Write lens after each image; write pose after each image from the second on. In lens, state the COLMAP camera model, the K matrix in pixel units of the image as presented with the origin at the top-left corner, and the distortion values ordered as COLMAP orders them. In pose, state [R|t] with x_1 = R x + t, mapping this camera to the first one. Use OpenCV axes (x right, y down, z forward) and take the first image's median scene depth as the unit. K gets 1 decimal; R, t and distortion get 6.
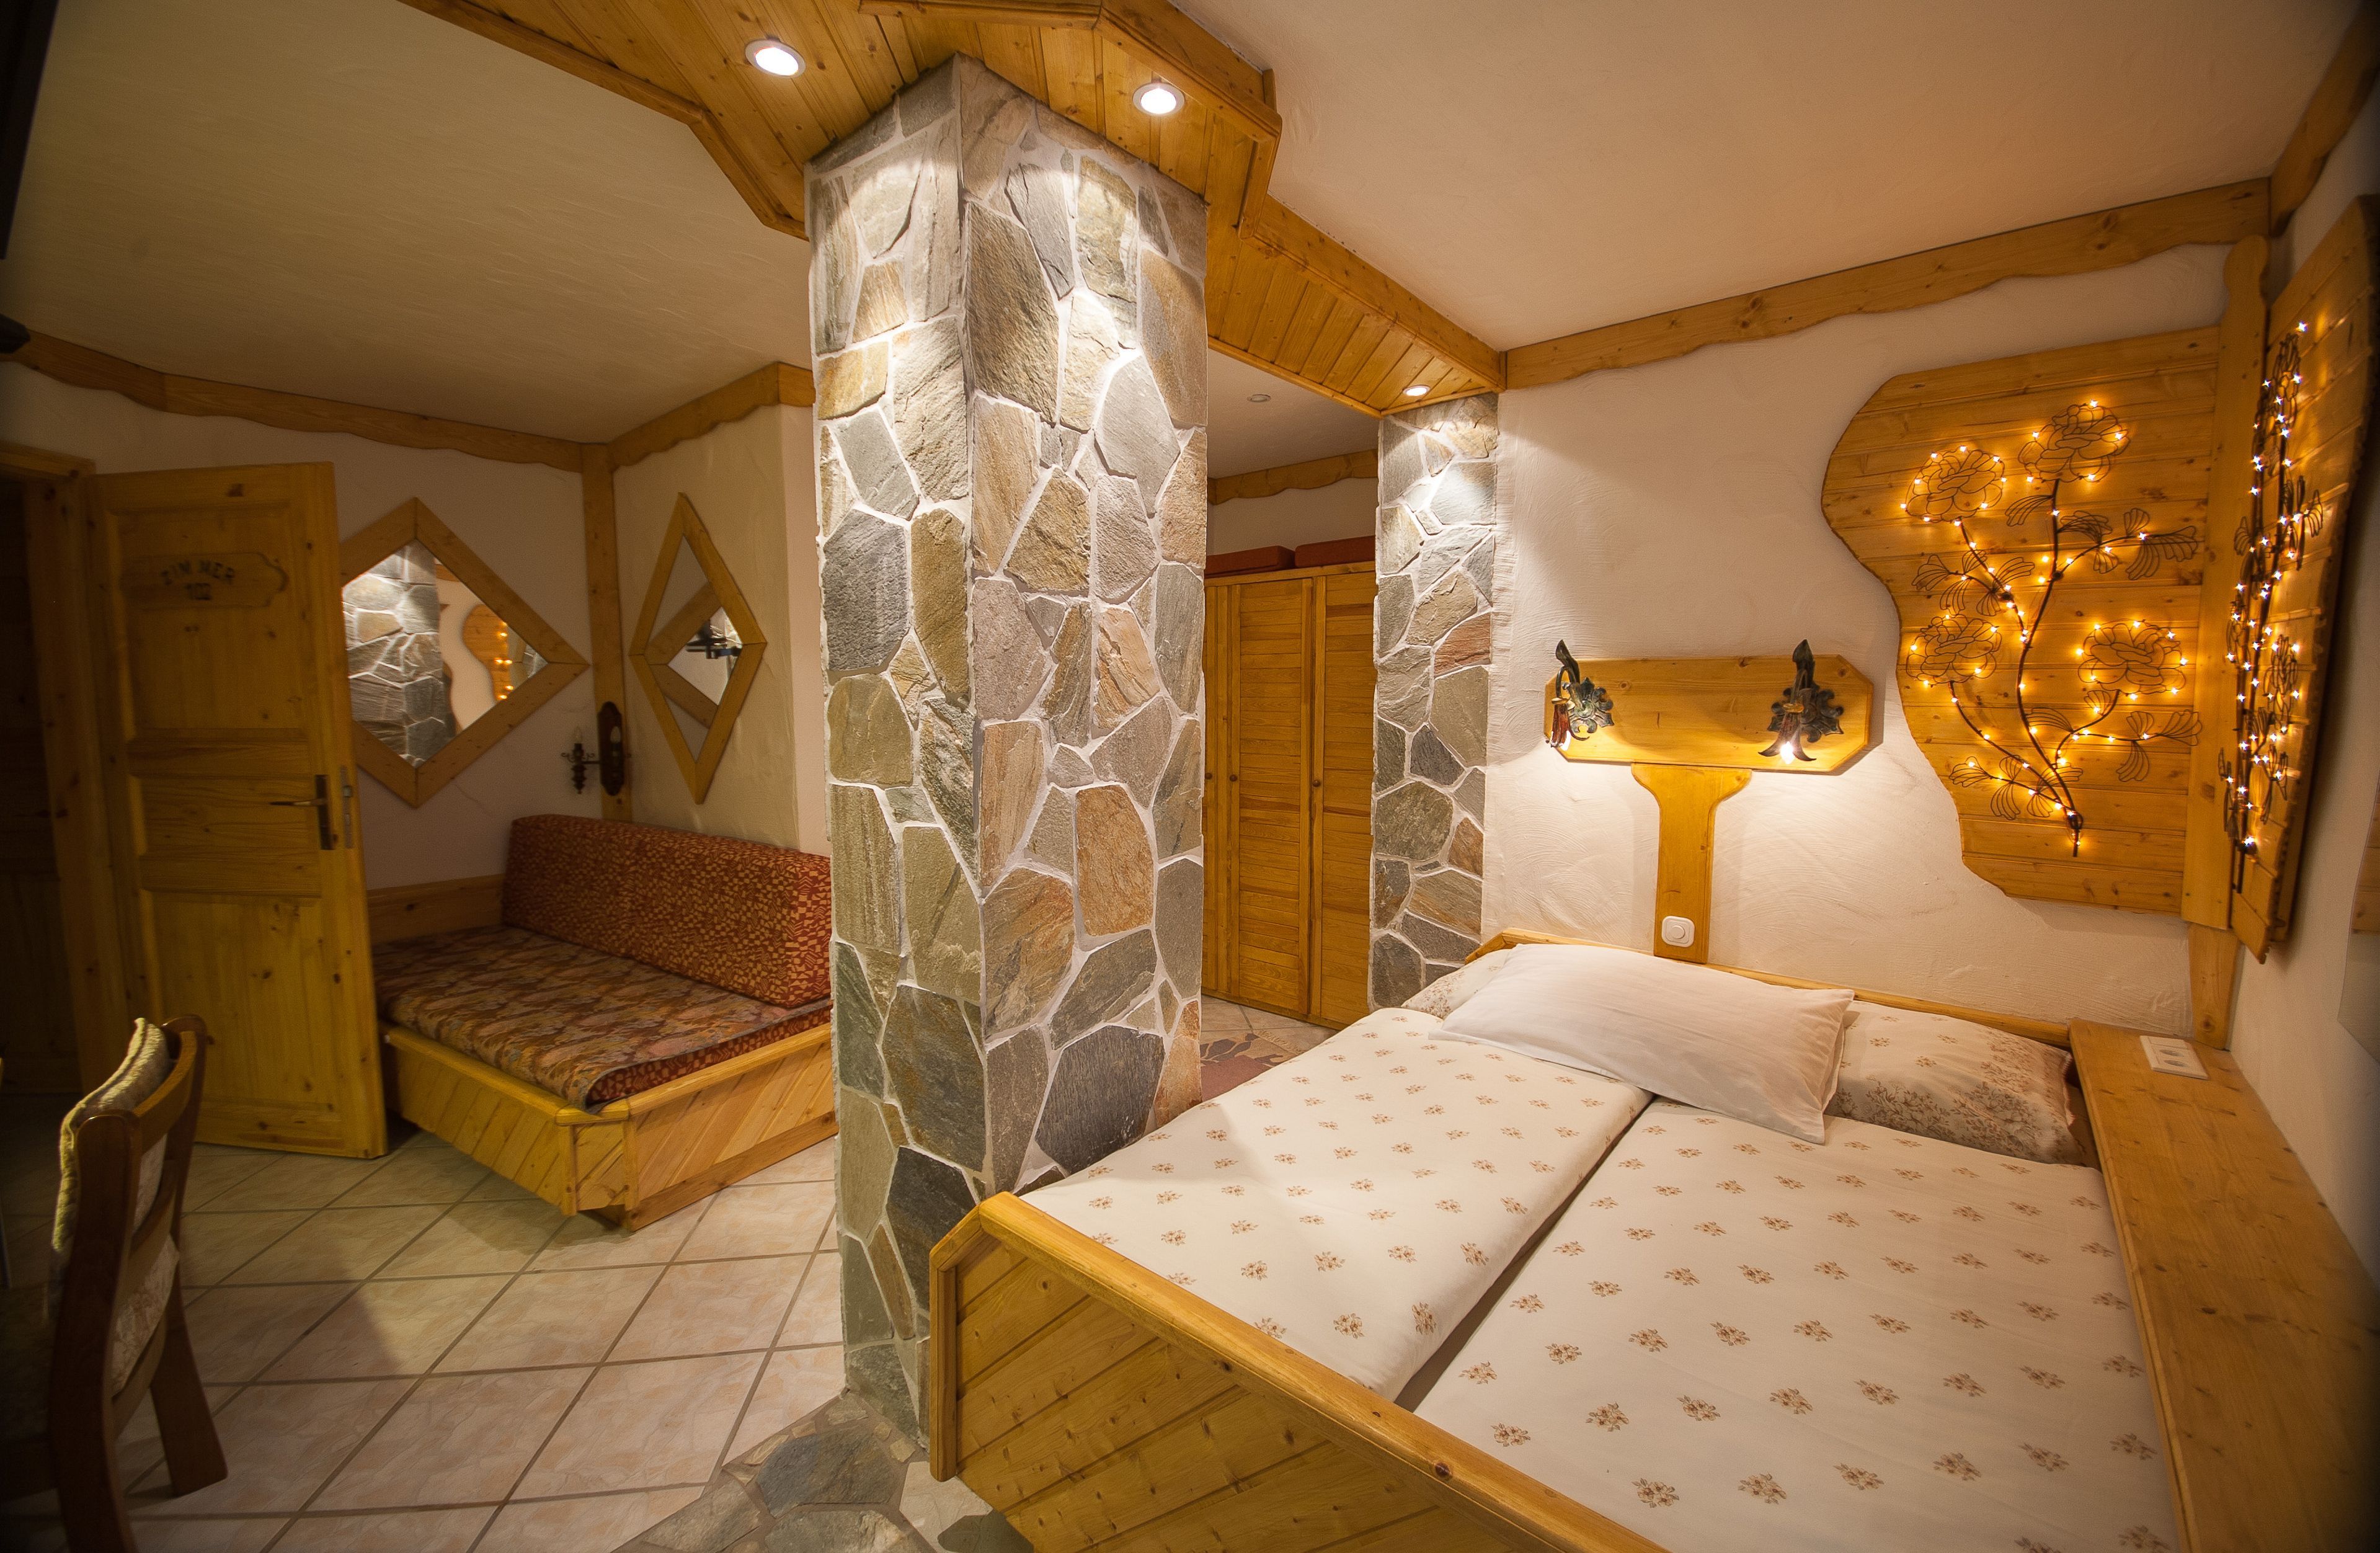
lens RADIAL K [[965.8, 0, 1190.0], [0, 965.8, 776.5], [0, 0, 1]] dist [-0.000289, 0.000214]
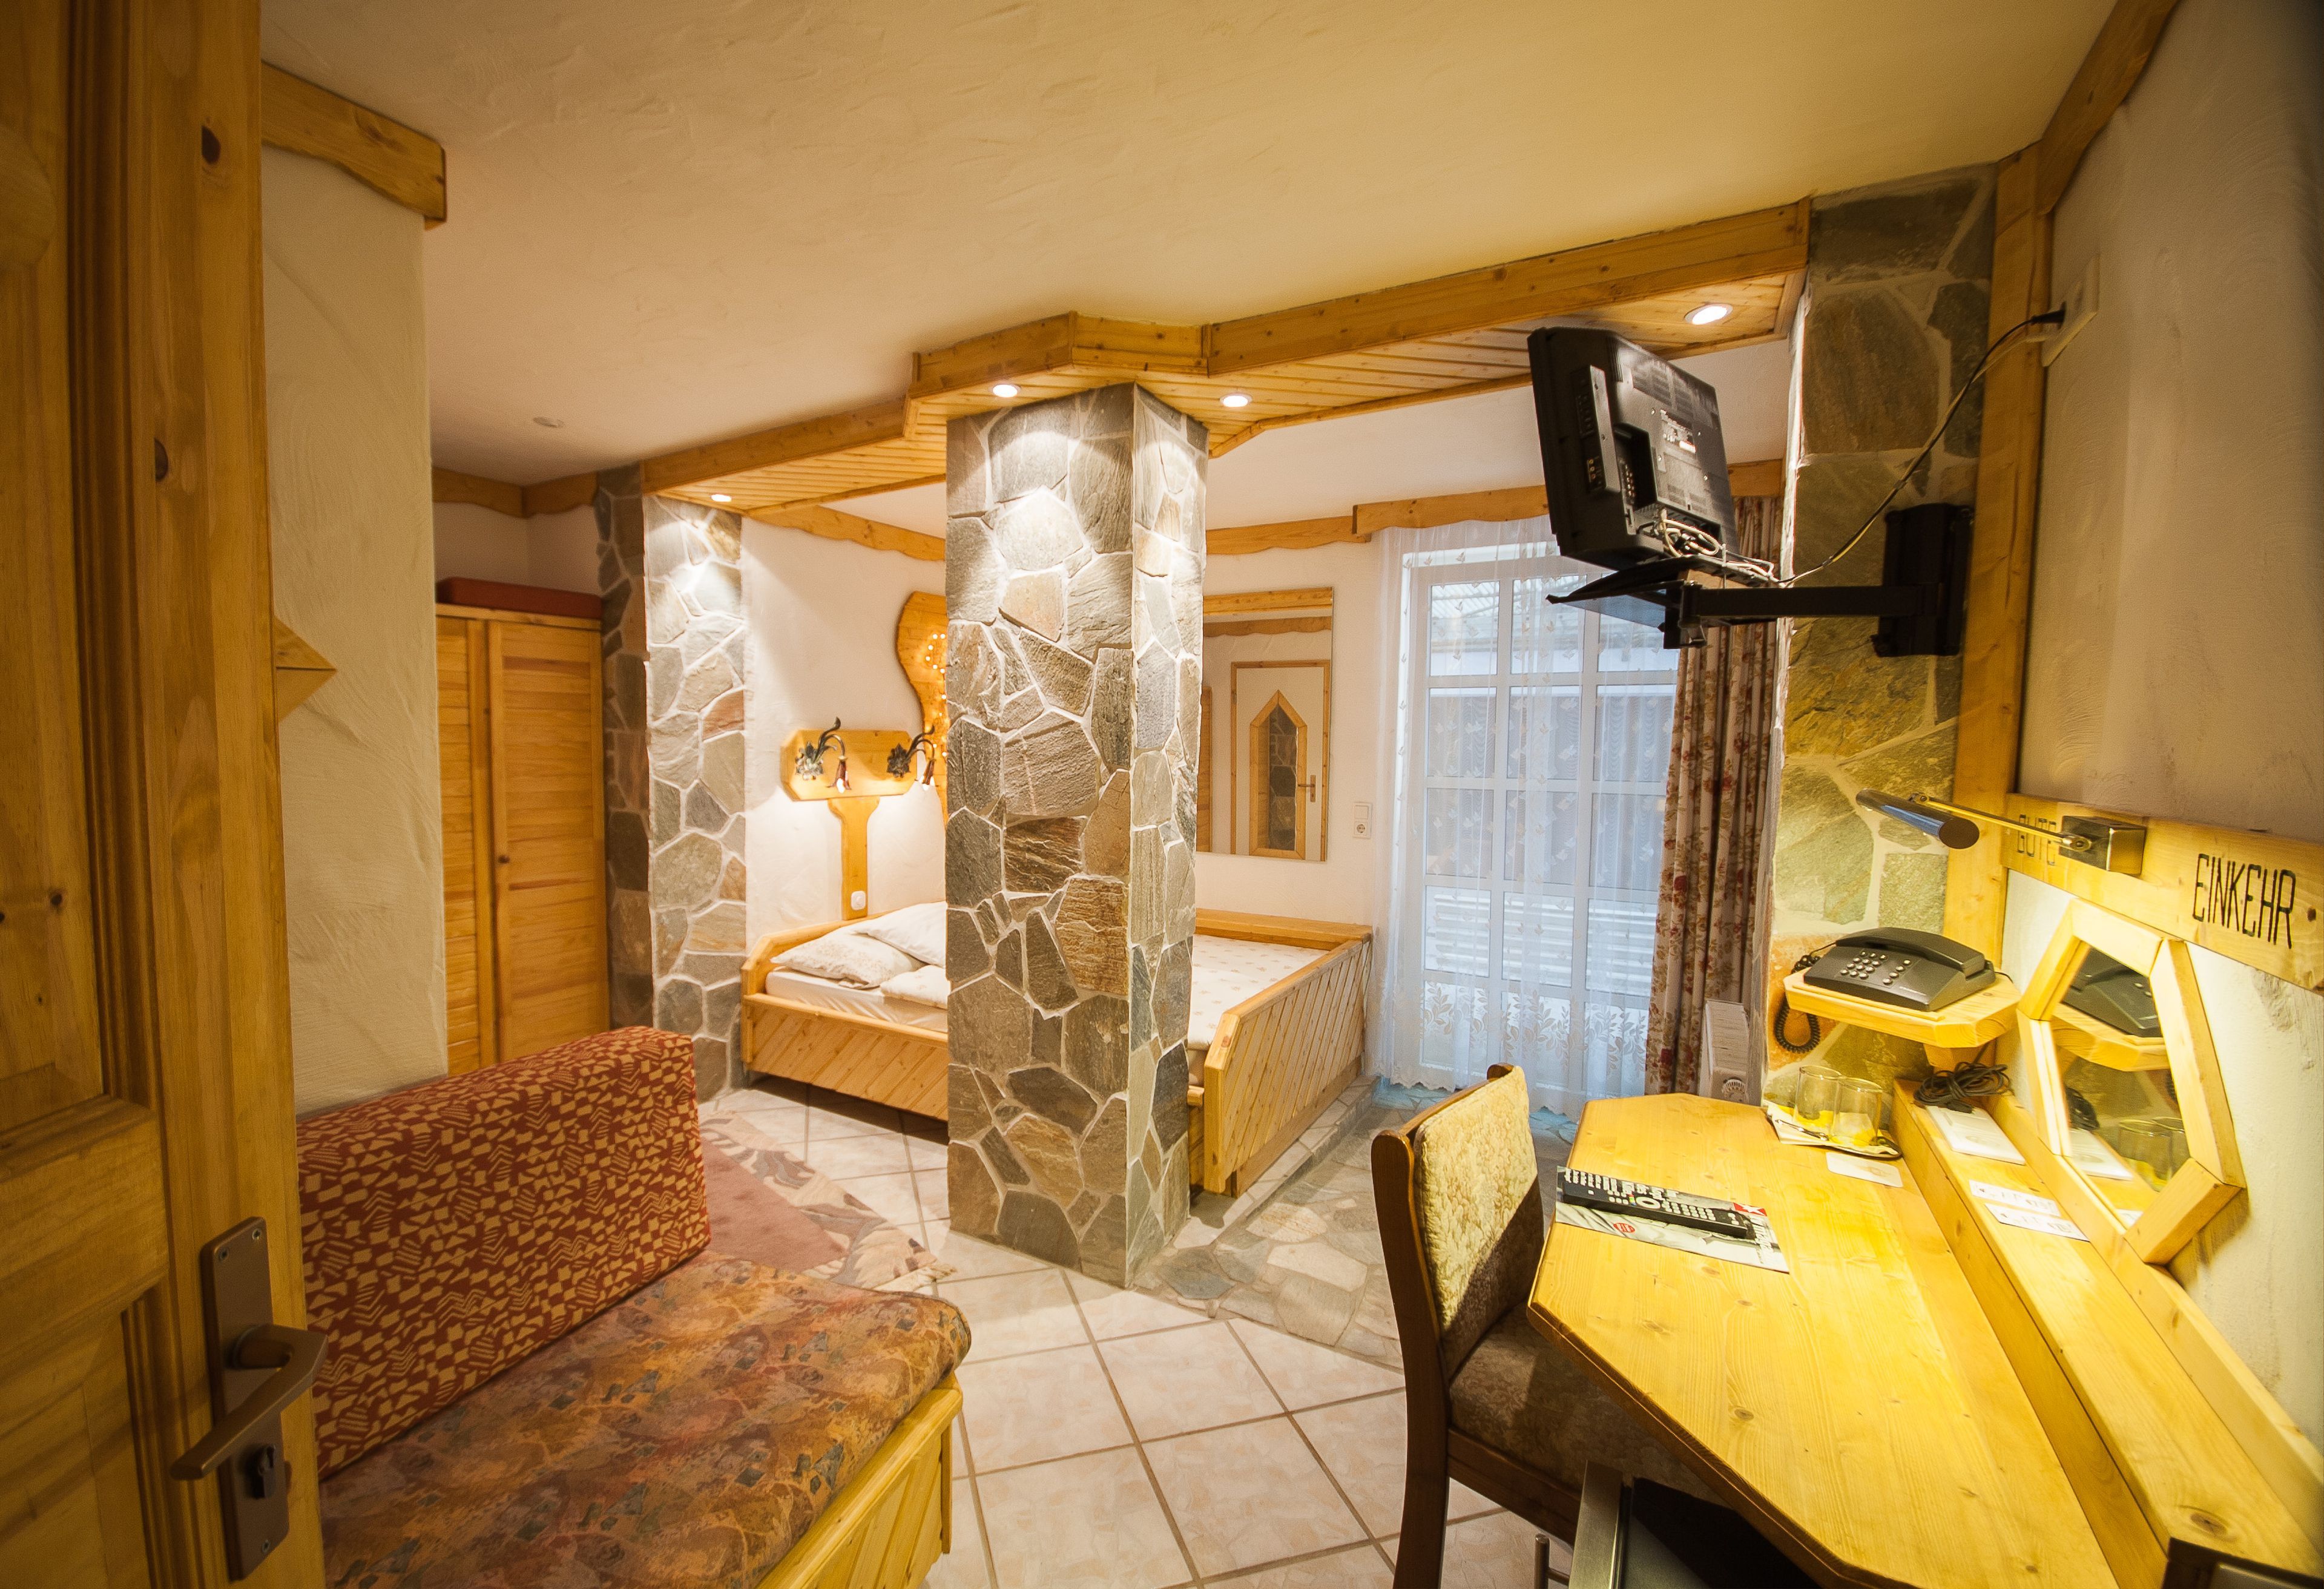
lens RADIAL K [[926.6, 0, 1162.0], [0, 926.6, 794.5], [0, 0, 1]] dist [-0.000408, -0.000002]
pose [[-0.200612, -0.060376, 0.977809, -0.947688], [0.079834, 0.993772, 0.077741, -0.081214], [-0.976412, 0.093658, -0.194543, 0.691789]]
